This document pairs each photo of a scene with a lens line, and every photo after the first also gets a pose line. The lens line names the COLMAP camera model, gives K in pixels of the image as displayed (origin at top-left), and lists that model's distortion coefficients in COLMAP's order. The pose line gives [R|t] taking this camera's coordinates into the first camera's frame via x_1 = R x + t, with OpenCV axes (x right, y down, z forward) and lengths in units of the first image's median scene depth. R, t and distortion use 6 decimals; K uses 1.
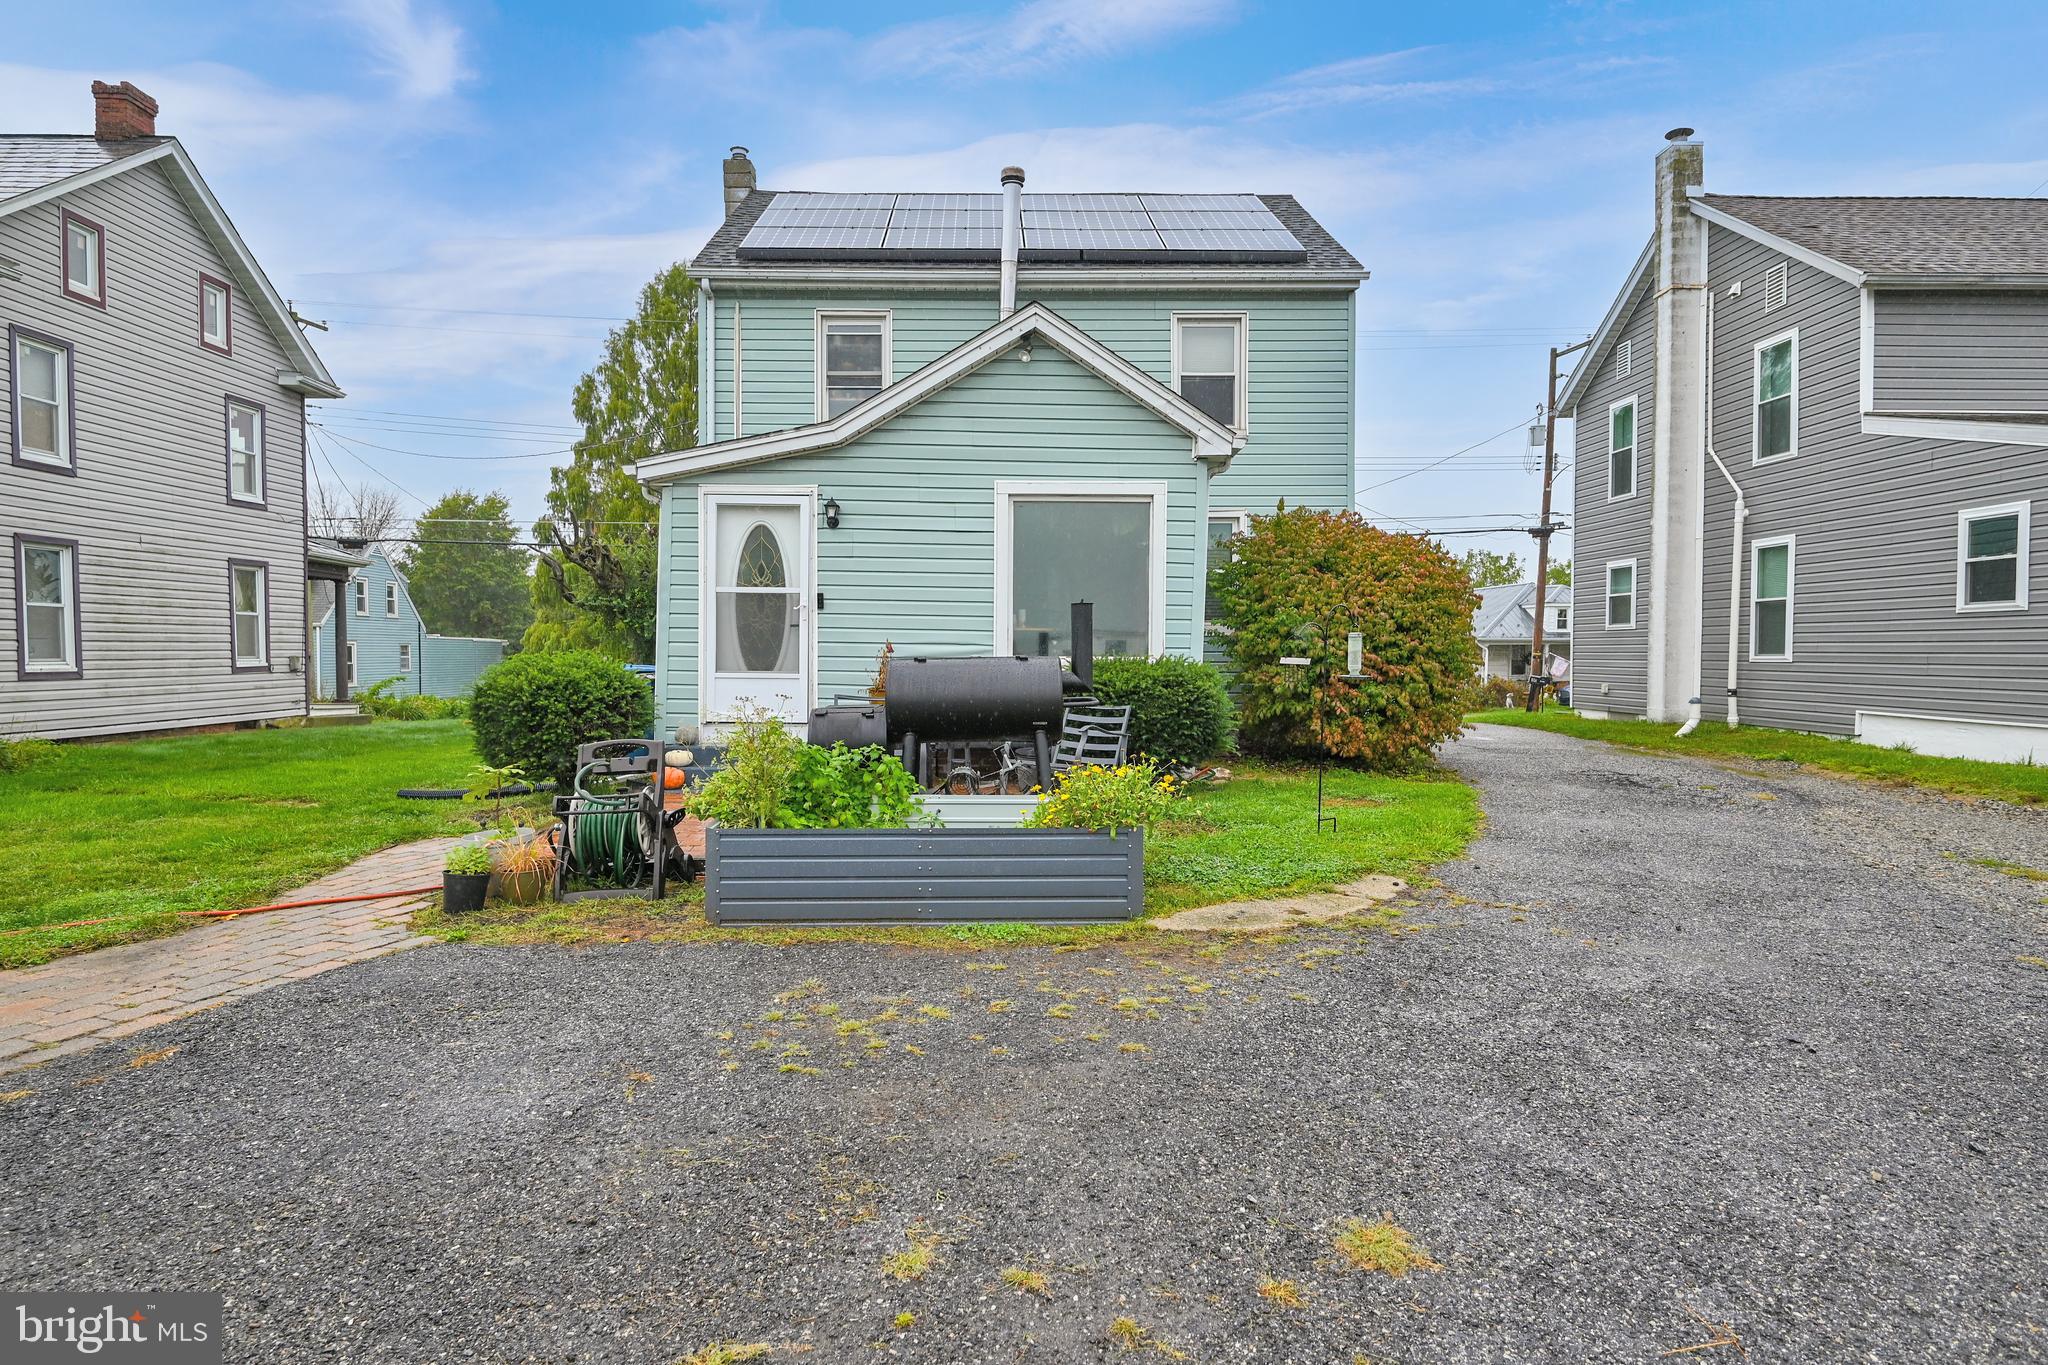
lens RADIAL K [[1109.0, 0, 1024.0], [0, 1109.0, 682.5], [0, 0, 1]] dist [-0.006721, 0.000350]
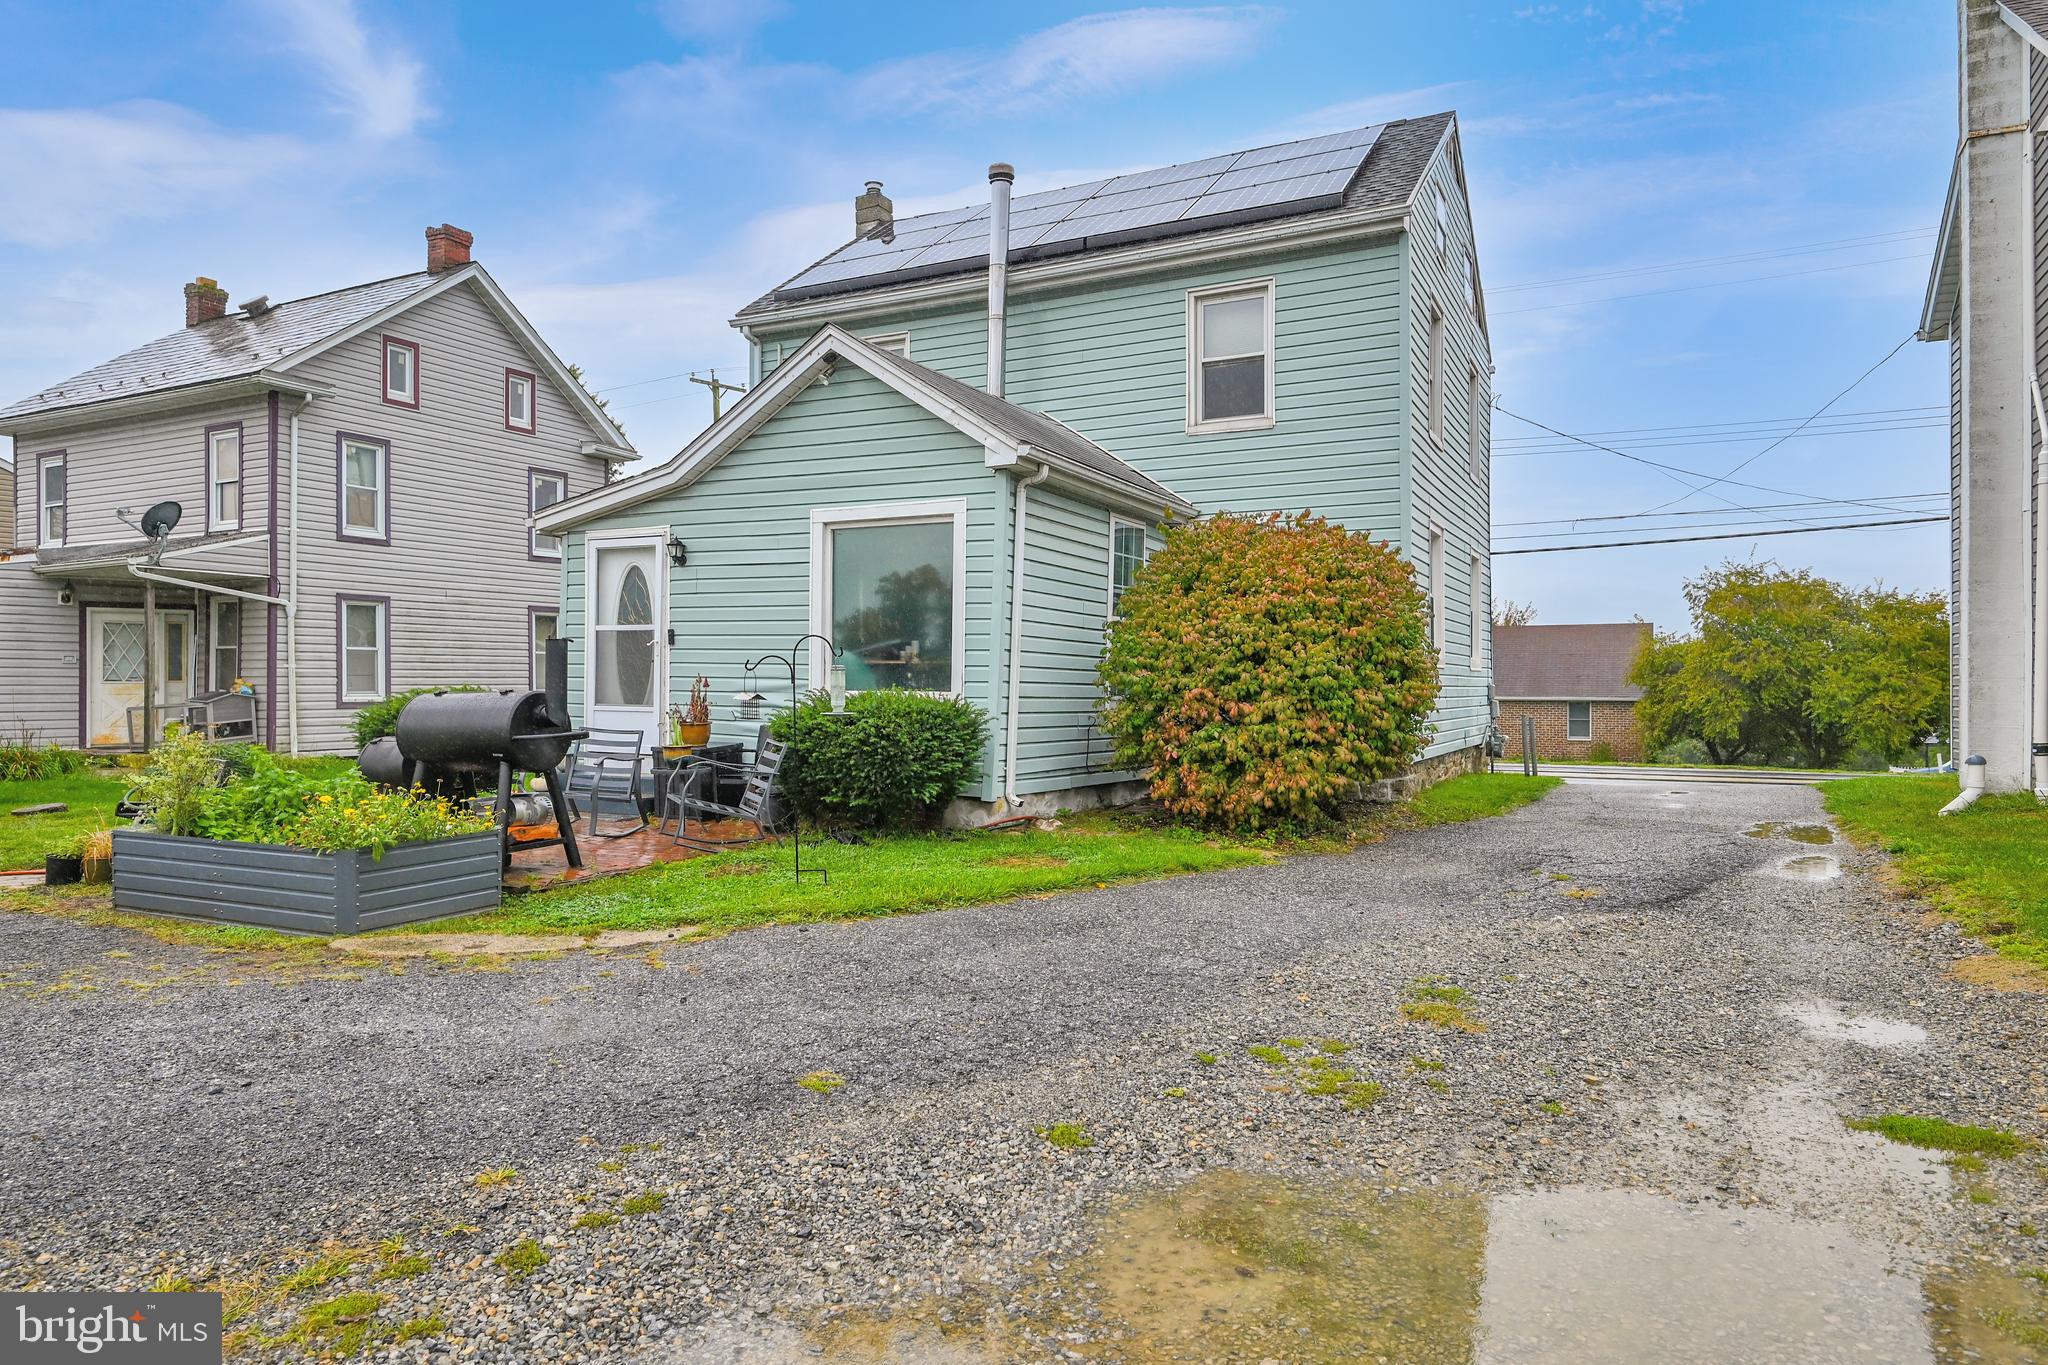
lens RADIAL K [[1264.9, 0, 1024.0], [0, 1264.9, 682.5], [0, 0, 1]] dist [-0.004512, 0.000999]
pose [[0.883993, -0.001515, -0.467498, 0.479472], [-0.012681, 0.999549, -0.027218, -0.002104], [0.467328, 0.029989, 0.883575, 0.081882]]
